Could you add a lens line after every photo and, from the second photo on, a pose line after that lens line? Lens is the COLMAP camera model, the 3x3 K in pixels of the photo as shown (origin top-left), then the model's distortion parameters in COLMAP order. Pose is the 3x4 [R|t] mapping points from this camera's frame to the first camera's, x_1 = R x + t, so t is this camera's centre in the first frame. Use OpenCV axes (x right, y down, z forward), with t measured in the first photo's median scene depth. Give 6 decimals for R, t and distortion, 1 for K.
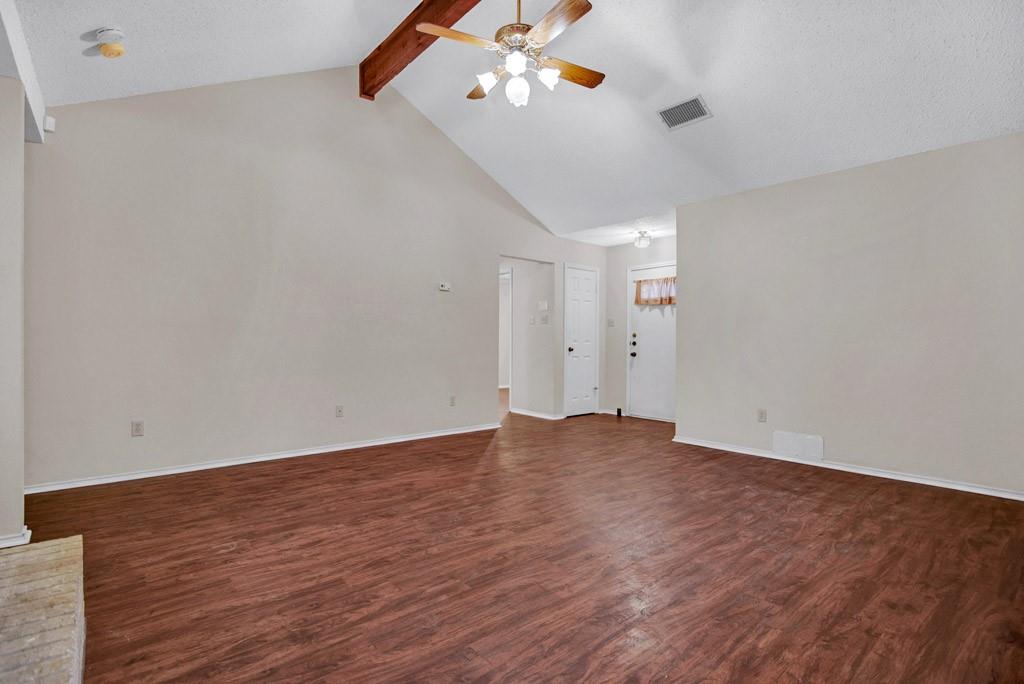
lens RADIAL K [[488.4, 0, 512.9], [0, 488.4, 341.0], [0, 0, 1]] dist [-0.012687, 0.000204]
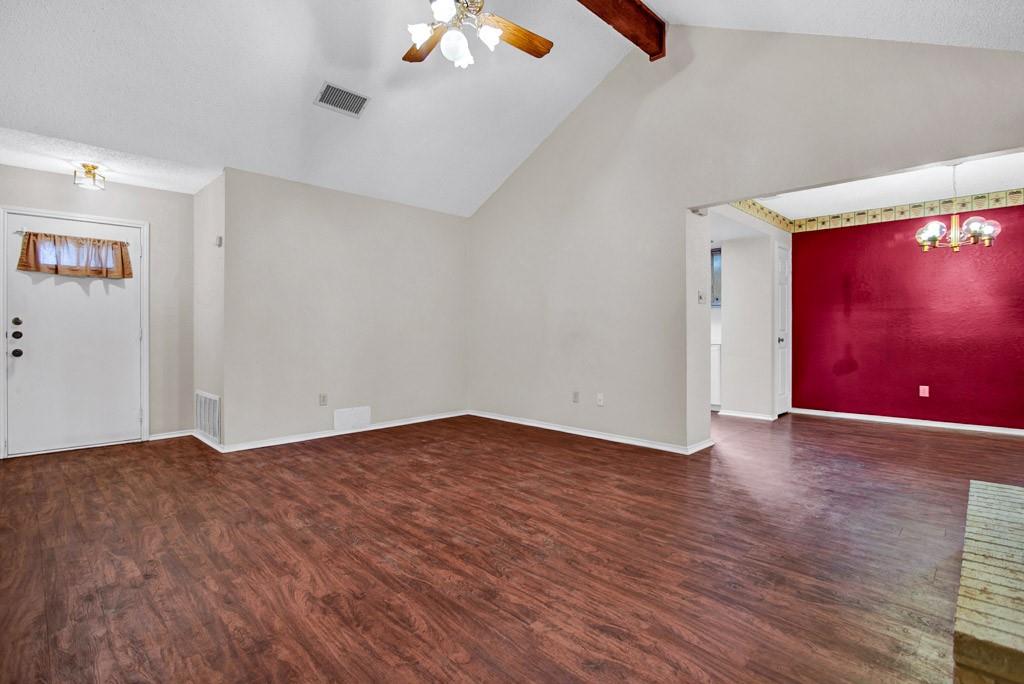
lens RADIAL K [[488.4, 0, 512.5], [0, 488.4, 338.6], [0, 0, 1]] dist [-0.012687, 0.000204]
pose [[-0.084735, -0.017723, 0.996246, -0.927792], [-0.001245, 0.999843, 0.017681, -0.003497], [-0.996403, 0.000258, -0.084744, 1.034392]]
